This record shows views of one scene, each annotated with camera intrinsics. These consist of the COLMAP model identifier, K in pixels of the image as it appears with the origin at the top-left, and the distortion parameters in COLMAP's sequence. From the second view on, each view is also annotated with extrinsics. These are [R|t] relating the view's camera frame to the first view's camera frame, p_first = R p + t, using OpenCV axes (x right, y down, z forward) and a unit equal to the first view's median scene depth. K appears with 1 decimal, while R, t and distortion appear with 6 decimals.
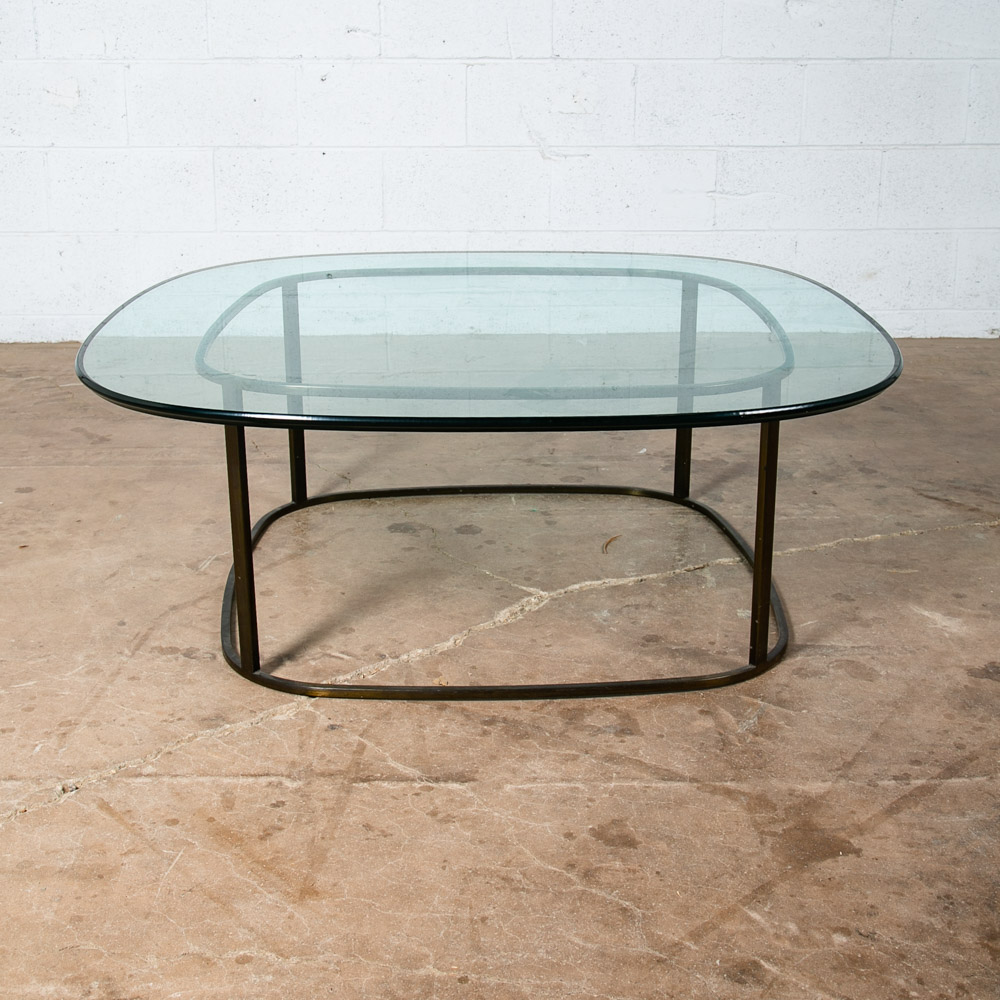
lens RADIAL K [[1501.0, 0, 492.3], [0, 1501.0, 437.1], [0, 0, 1]] dist [-0.052199, 0.112025]
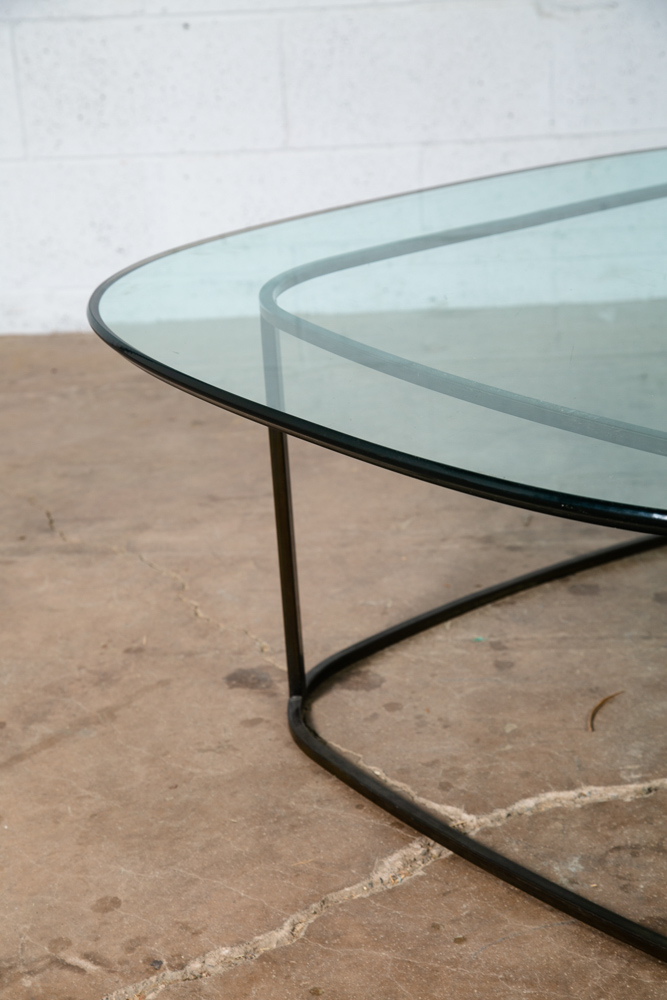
lens RADIAL K [[2010.4, 0, 333.5], [0, 2010.4, 500.0], [0, 0, 1]] dist [0.304752, -0.032167]
pose [[0.992783, -0.020335, -0.118184, 0.084633], [0.026497, 0.998357, 0.050800, -0.061337], [0.116957, -0.053565, 0.991691, 0.271908]]
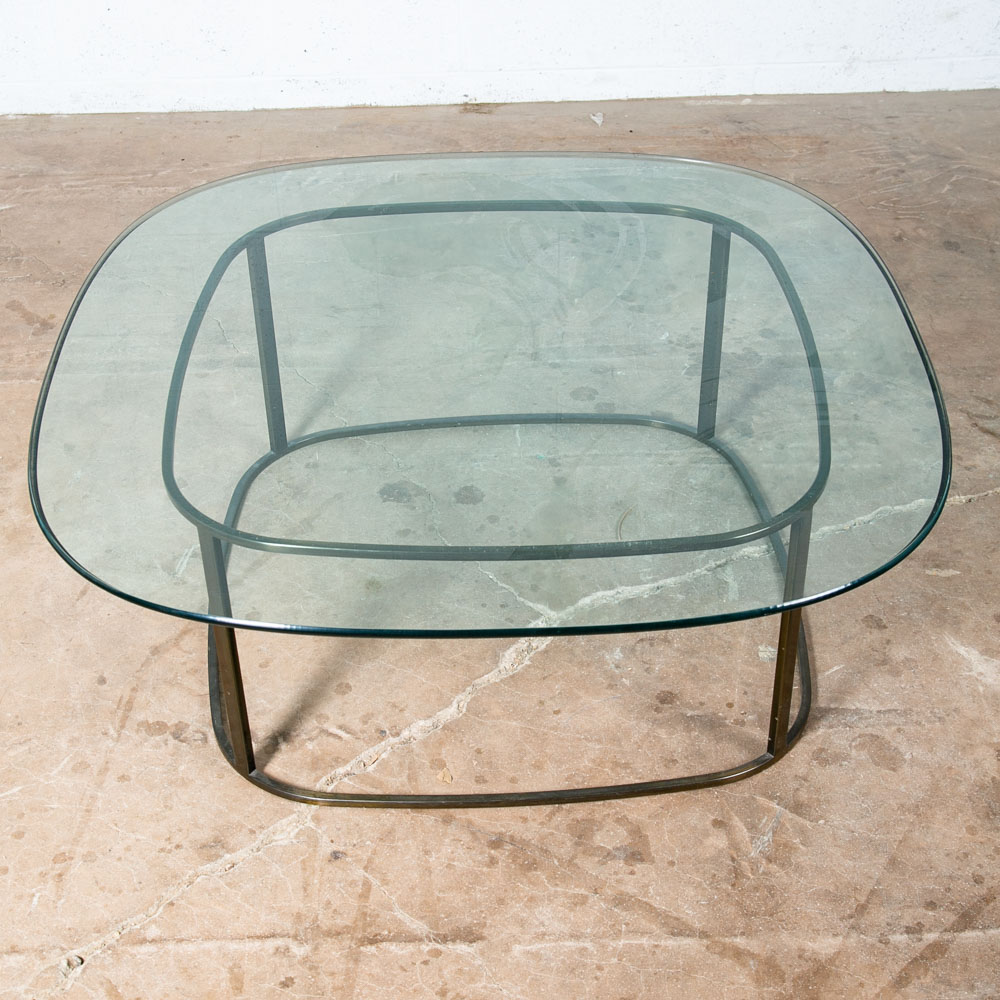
lens RADIAL K [[1756.9, 0, 500.0], [0, 1756.9, 500.0], [0, 0, 1]] dist [0.018405, 0.175660]
pose [[0.999901, -0.013971, 0.001474, 0.001671], [0.012580, 0.937130, 0.348755, -0.383424], [-0.006254, -0.348702, 0.937213, 0.005049]]
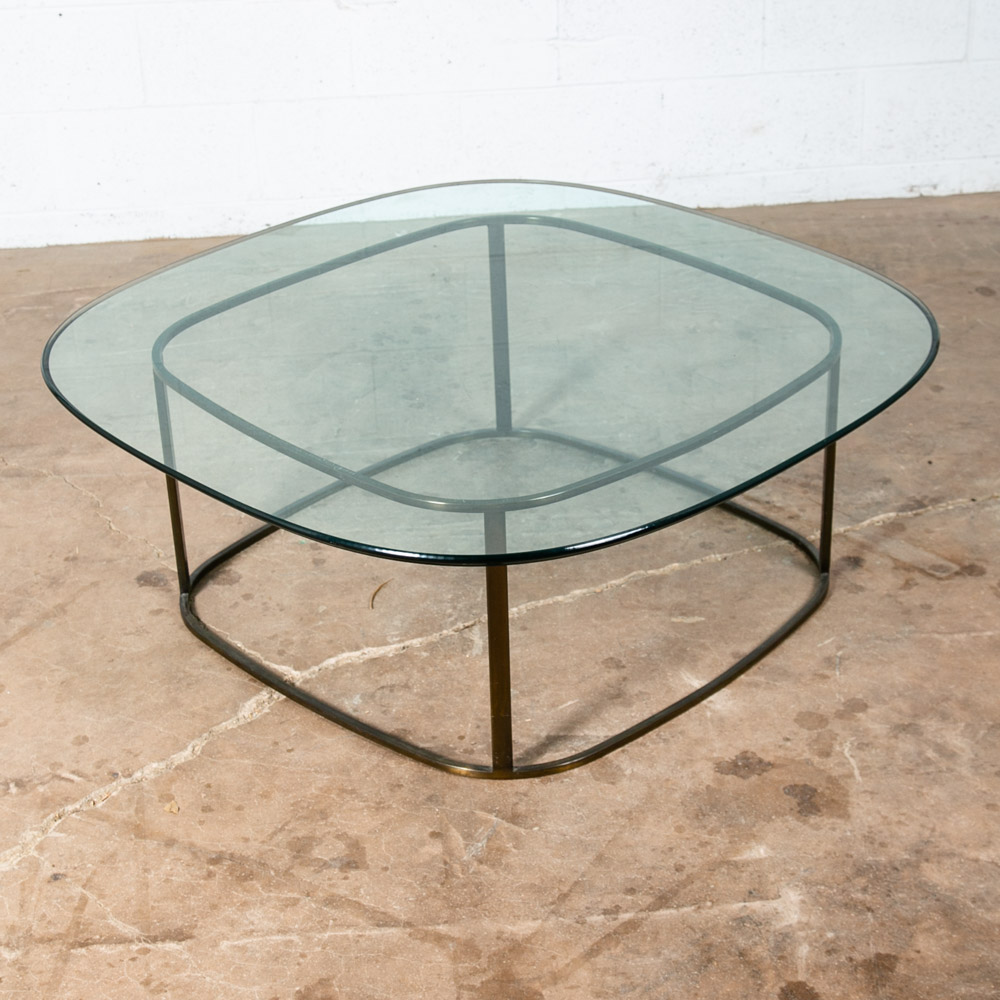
lens RADIAL K [[2150.2, 0, 503.3], [0, 2150.2, 480.5], [0, 0, 1]] dist [0.076138, 0.166963]
pose [[0.998526, -0.049290, 0.022718, 0.154432], [0.043861, 0.979402, 0.197099, -0.303158], [-0.031965, -0.195813, 0.980120, -0.331190]]
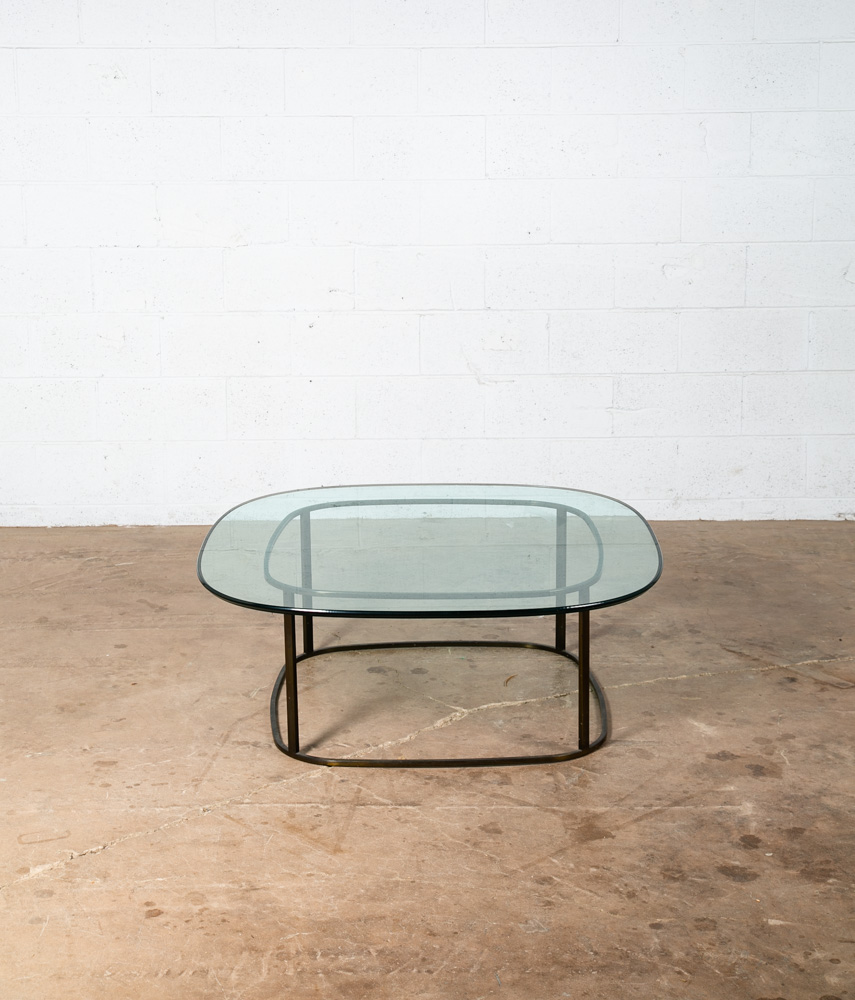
lens RADIAL K [[1967.0, 0, 431.5], [0, 1967.0, 365.2], [0, 0, 1]] dist [0.206188, 0.077286]
pose [[0.999865, -0.002864, -0.016175, 0.037888], [0.001296, 0.995372, -0.096090, -0.070071], [0.016375, 0.096056, 0.995241, -1.316460]]
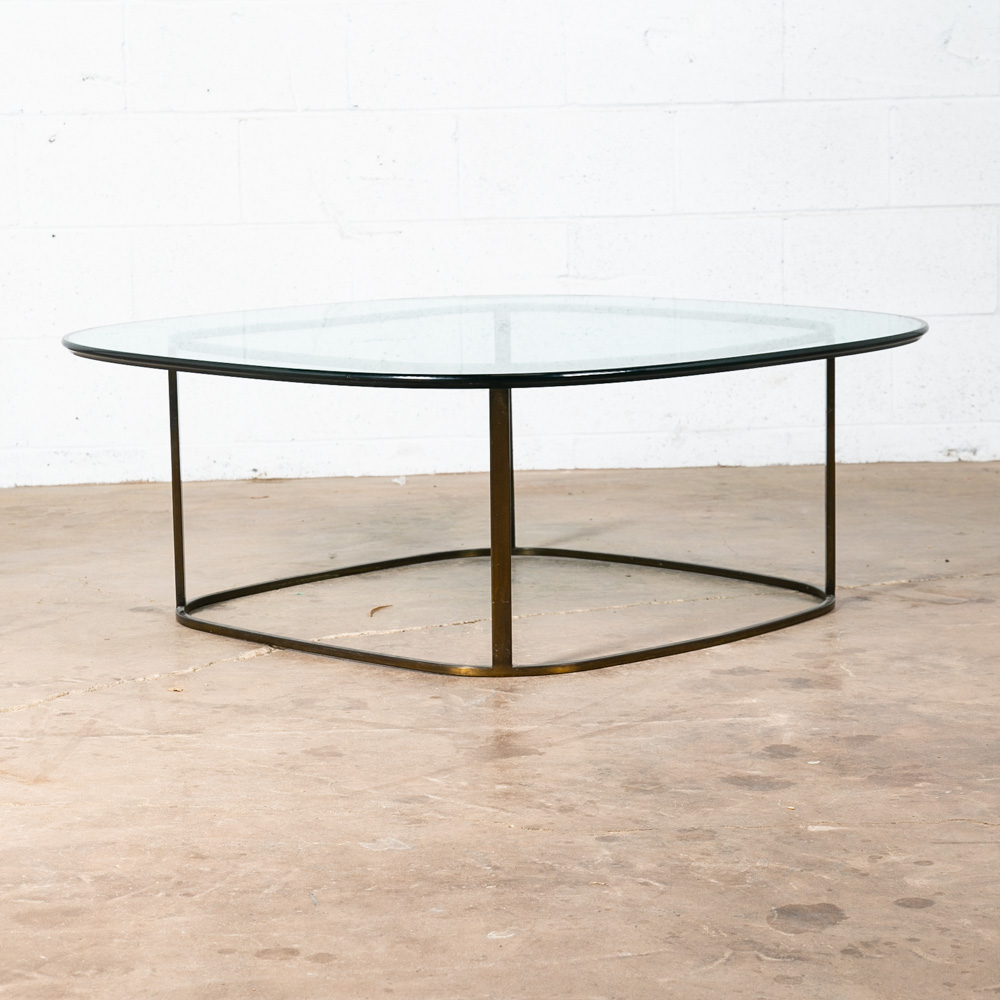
lens RADIAL K [[3050.4, 0, 500.5], [0, 3050.4, 408.1], [0, 0, 1]] dist [0.262941, 0.513760]
pose [[0.999171, -0.021741, 0.034422, 0.110576], [0.027374, 0.984593, -0.172707, 0.325370], [-0.030137, 0.173506, 0.984372, -0.999236]]
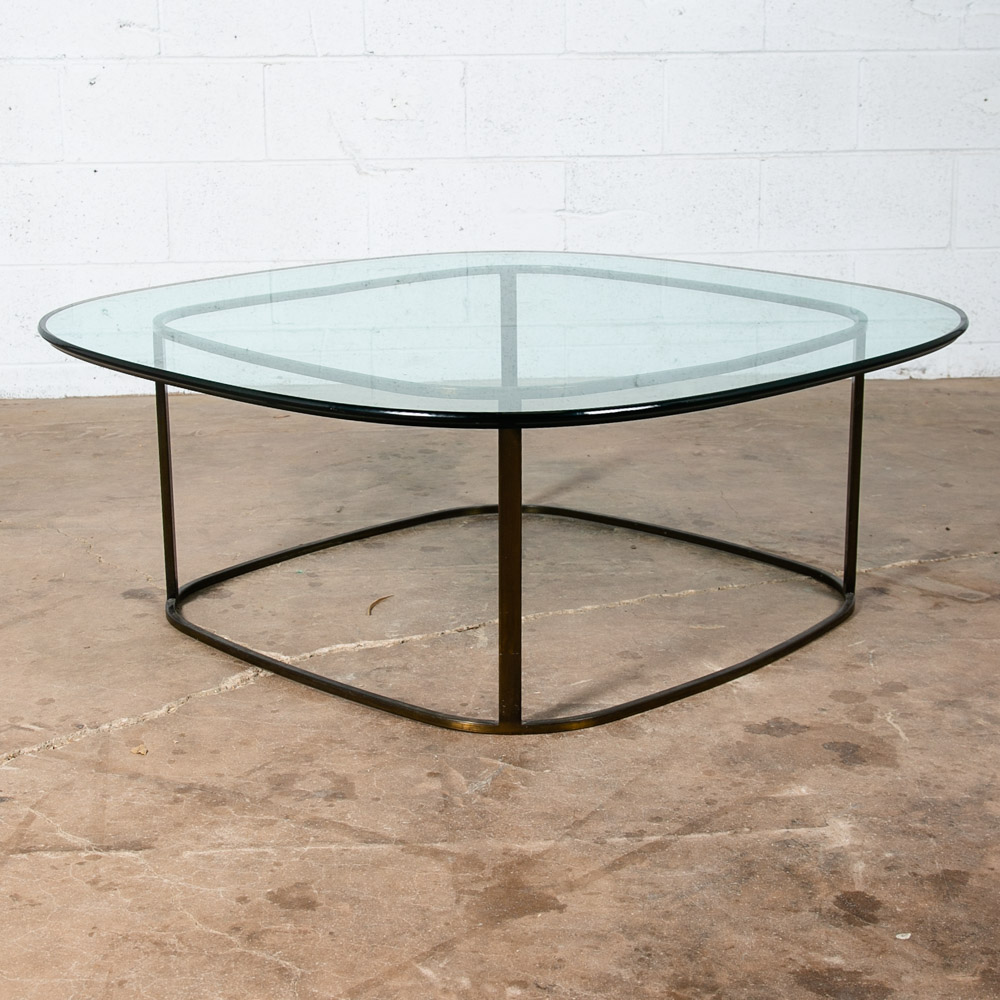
lens RADIAL K [[1915.3, 0, 504.4], [0, 1915.3, 429.2], [0, 0, 1]] dist [0.004090, 0.069851]
pose [[0.999106, -0.016440, 0.038944, 0.132917], [0.018839, 0.997896, -0.062041, 0.048237], [-0.037842, 0.062719, 0.997314, -0.128048]]
